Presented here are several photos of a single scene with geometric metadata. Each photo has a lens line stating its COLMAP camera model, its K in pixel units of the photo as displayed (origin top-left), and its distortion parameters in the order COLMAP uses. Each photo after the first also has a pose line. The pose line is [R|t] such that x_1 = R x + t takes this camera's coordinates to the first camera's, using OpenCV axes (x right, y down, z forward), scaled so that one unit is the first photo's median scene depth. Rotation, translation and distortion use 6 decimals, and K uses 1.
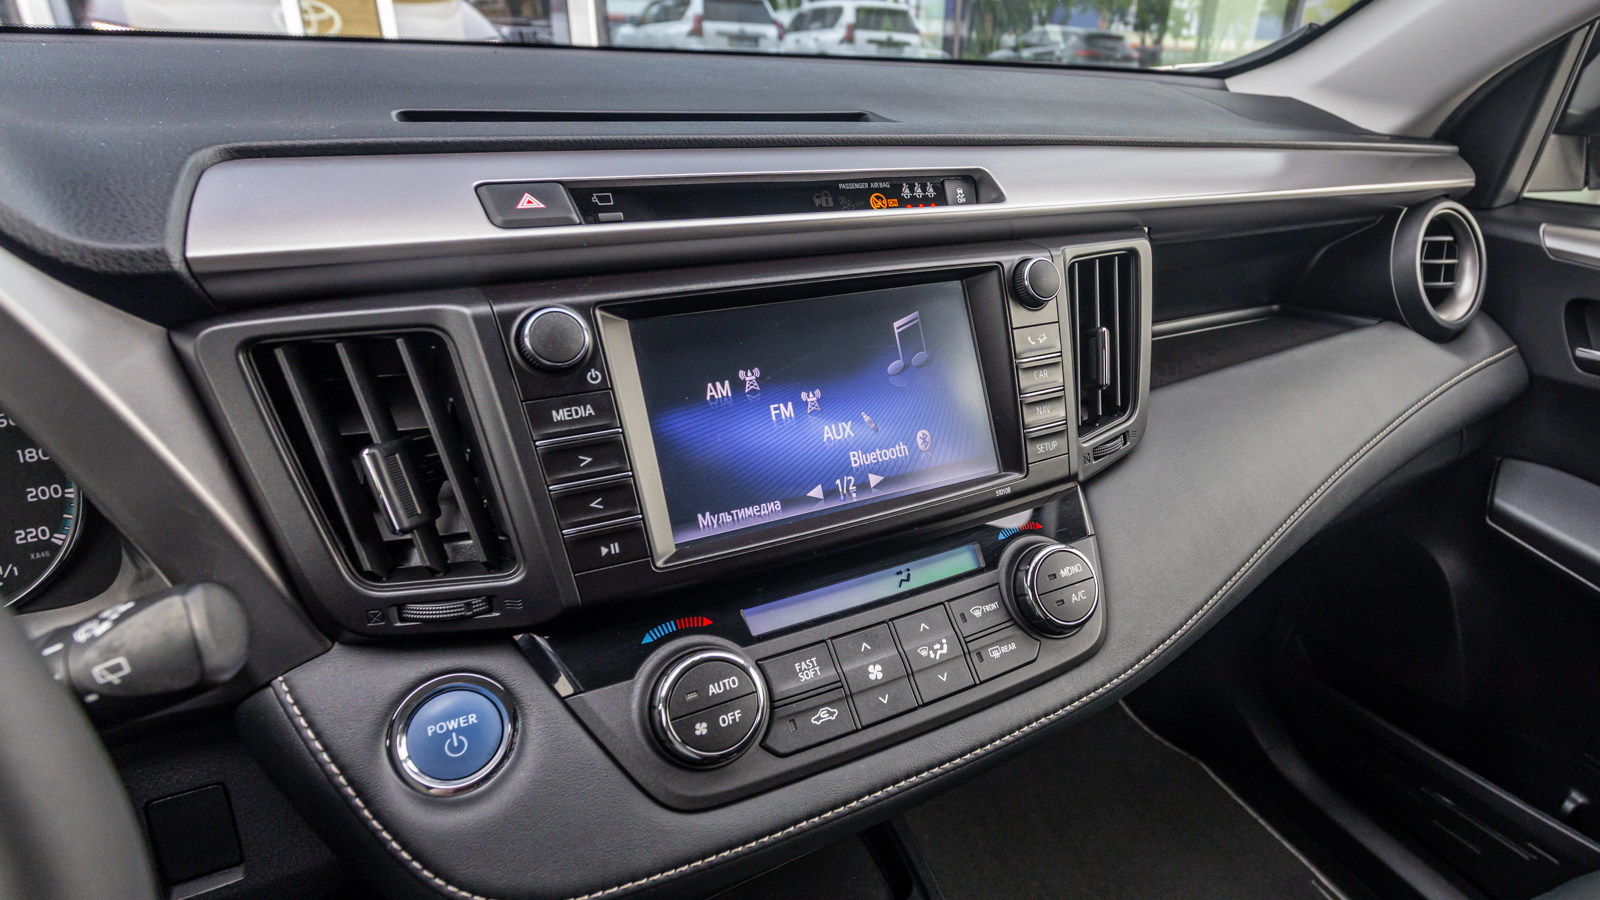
lens RADIAL K [[915.3, 0, 936.1], [0, 915.3, 449.7], [0, 0, 1]] dist [0.005776, -0.000446]
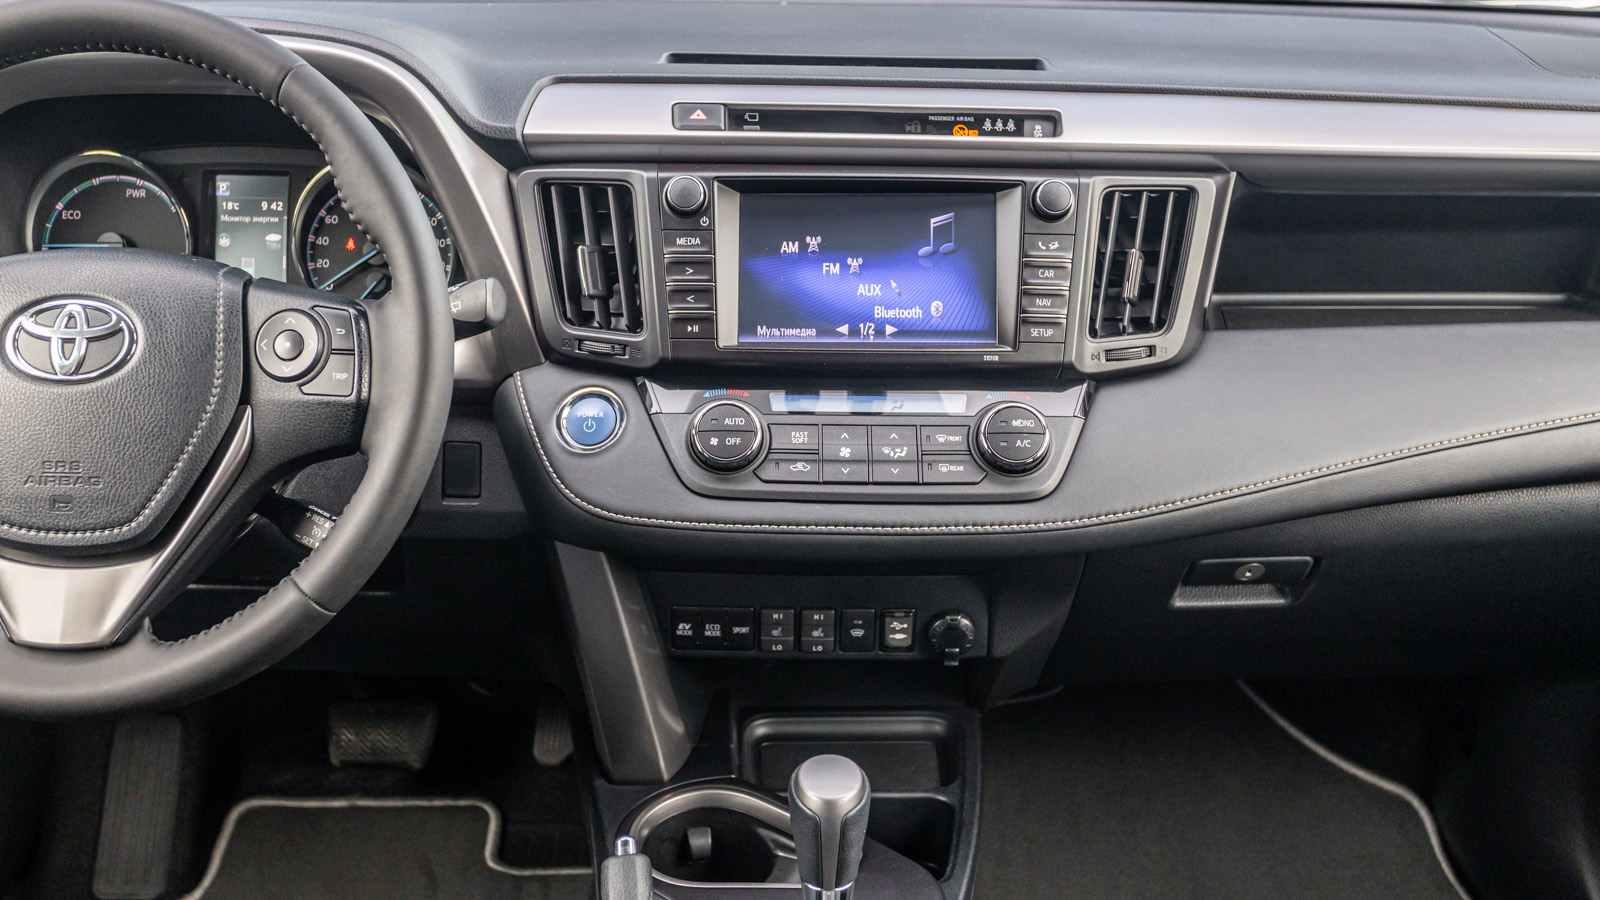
lens RADIAL K [[1537.3, 0, 774.3], [0, 1537.3, 428.4], [0, 0, 1]] dist [0.016452, 0.000000]
pose [[0.849053, 0.146512, -0.507586, 1.020023], [-0.195513, 0.979702, -0.044253, 0.328729], [0.490800, 0.136813, 0.860464, -1.073913]]
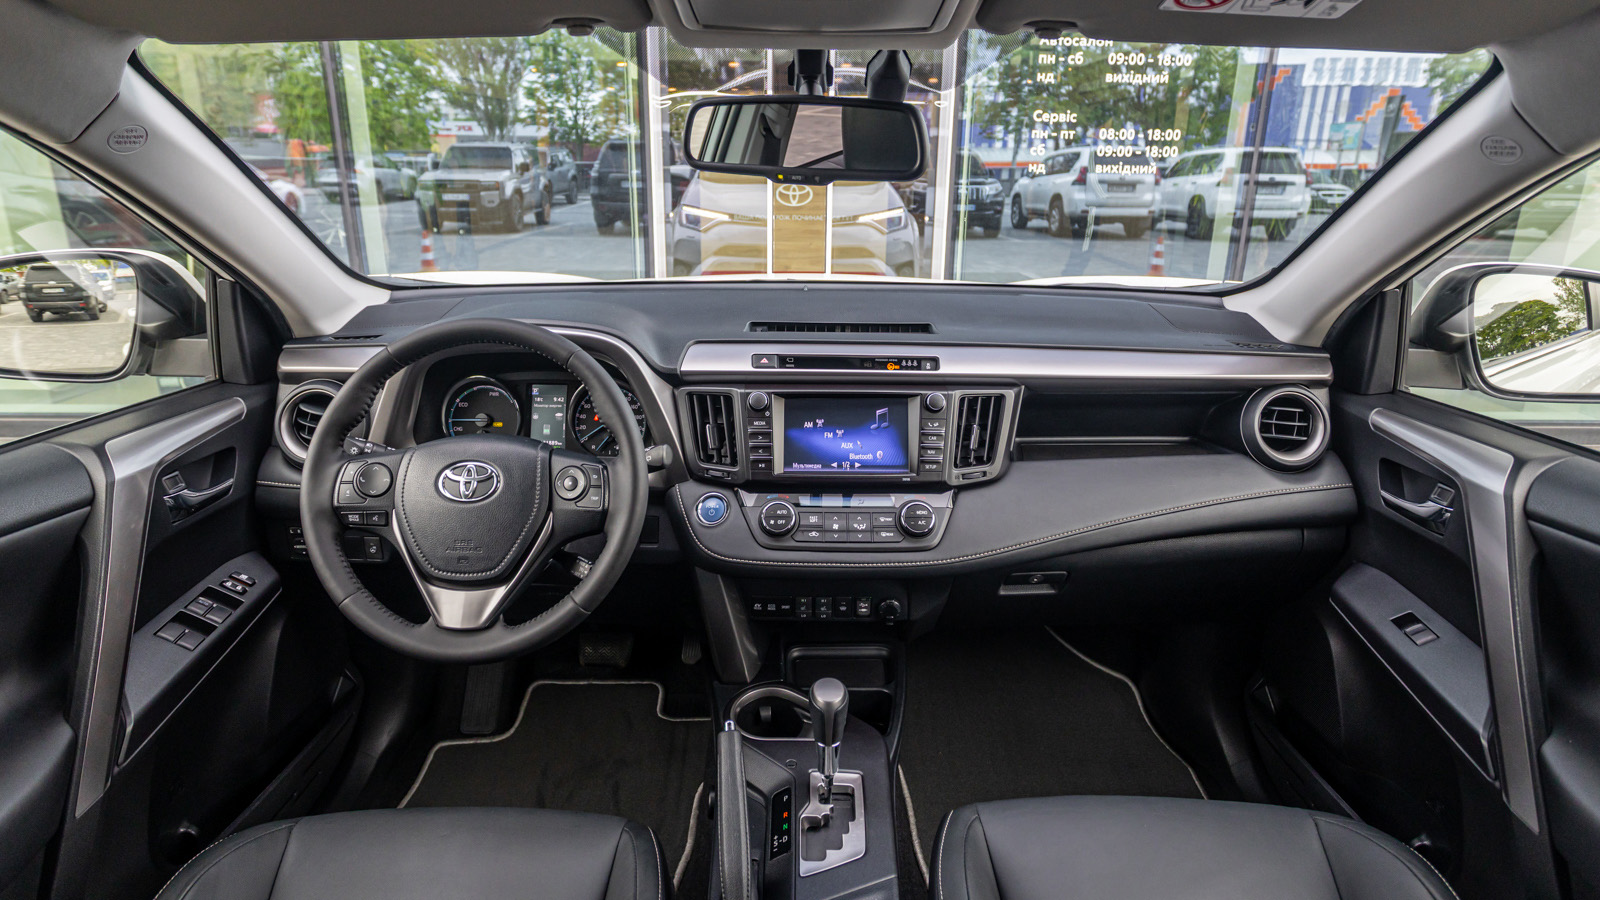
lens RADIAL K [[812.7, 0, 791.2], [0, 812.7, 403.6], [0, 0, 1]] dist [-0.000086, 0.002999]
pose [[0.841518, 0.111282, -0.528643, 1.117854], [-0.193432, 0.975743, -0.102517, 0.152246], [0.504411, 0.188526, 0.842631, -1.295789]]
